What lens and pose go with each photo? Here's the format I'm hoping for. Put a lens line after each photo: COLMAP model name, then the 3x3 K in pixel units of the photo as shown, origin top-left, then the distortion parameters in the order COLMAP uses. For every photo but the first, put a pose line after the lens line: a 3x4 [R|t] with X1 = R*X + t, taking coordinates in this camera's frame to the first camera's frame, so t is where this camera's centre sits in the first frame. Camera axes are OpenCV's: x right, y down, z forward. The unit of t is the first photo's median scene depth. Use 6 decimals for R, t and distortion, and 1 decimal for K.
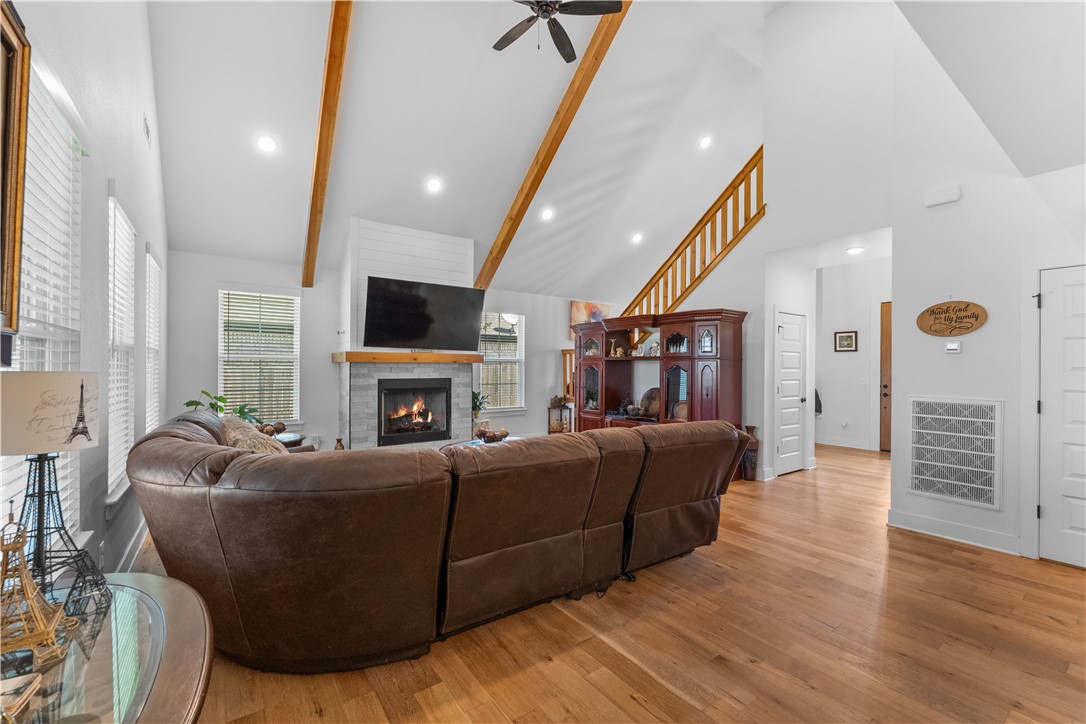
lens RADIAL K [[449.8, 0, 543.0], [0, 449.8, 362.0], [0, 0, 1]] dist [-0.001569, -0.000254]
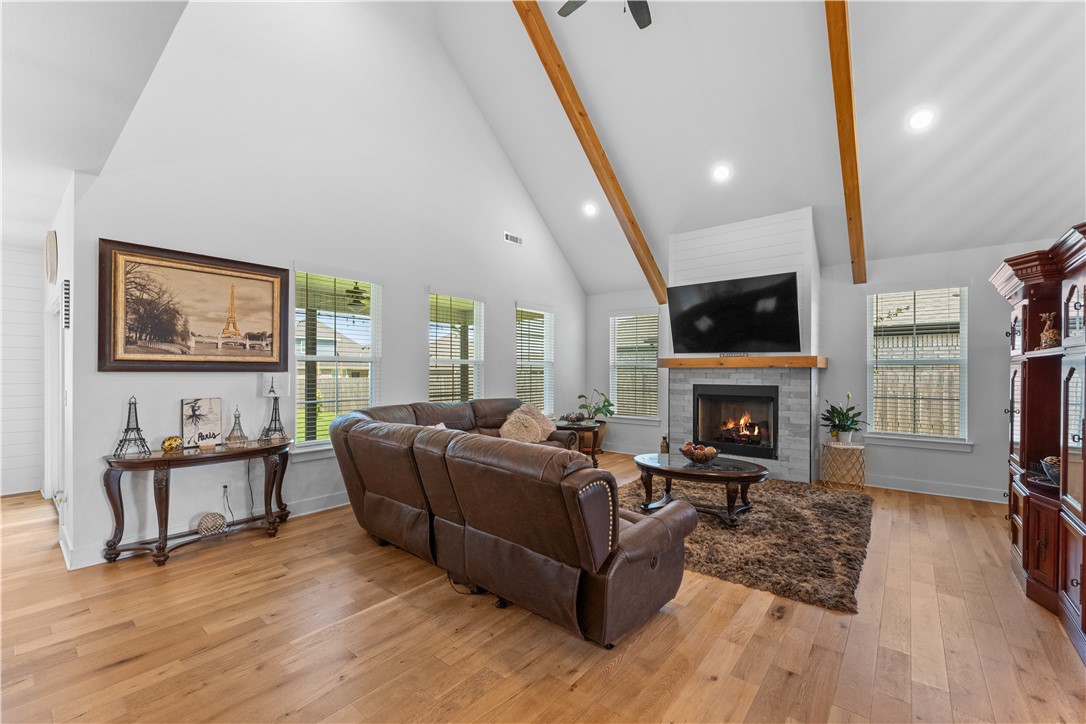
lens RADIAL K [[453.5, 0, 544.9], [0, 453.5, 368.9], [0, 0, 1]] dist [0.010298, 0.000018]
pose [[0.258090, -0.007418, -0.966092, 0.720525], [0.008688, 0.999948, -0.005357, 0.007834], [0.966082, -0.007011, 0.258141, 0.553556]]
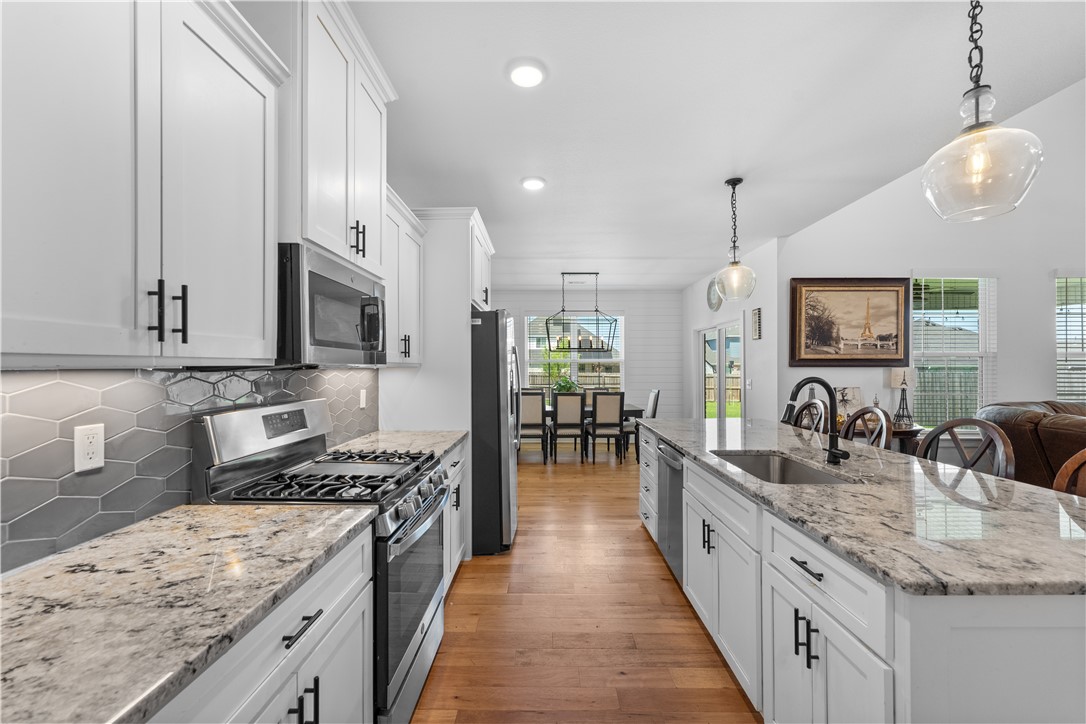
lens RADIAL K [[437.9, 0, 540.1], [0, 437.9, 364.0], [0, 0, 1]] dist [-0.000083, -0.000010]
pose [[-0.596661, -0.009714, -0.802434, 1.033984], [0.007540, 0.999815, -0.017710, 0.008846], [0.802458, -0.016617, -0.596478, 0.195644]]
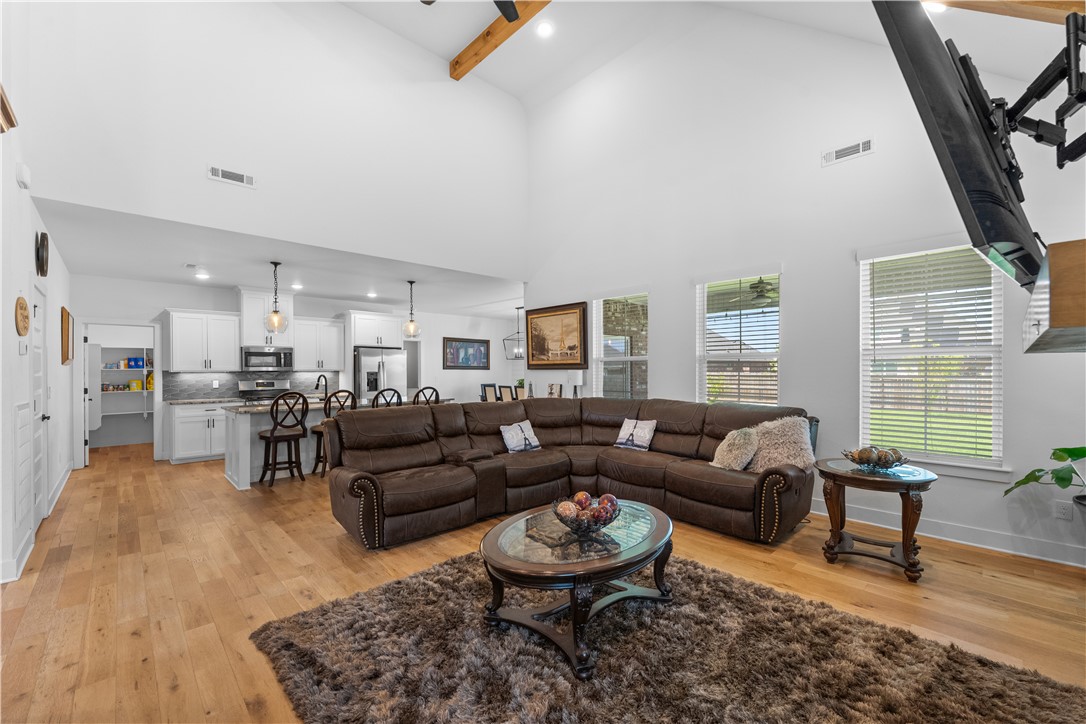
lens RADIAL K [[443.0, 0, 543.5], [0, 443.0, 368.0], [0, 0, 1]] dist [0.000109, 0.000033]
pose [[-0.990677, 0.002570, -0.136207, -0.012172], [0.004494, 0.999894, -0.013823, 0.018580], [0.136157, -0.014306, -0.990584, 1.647895]]
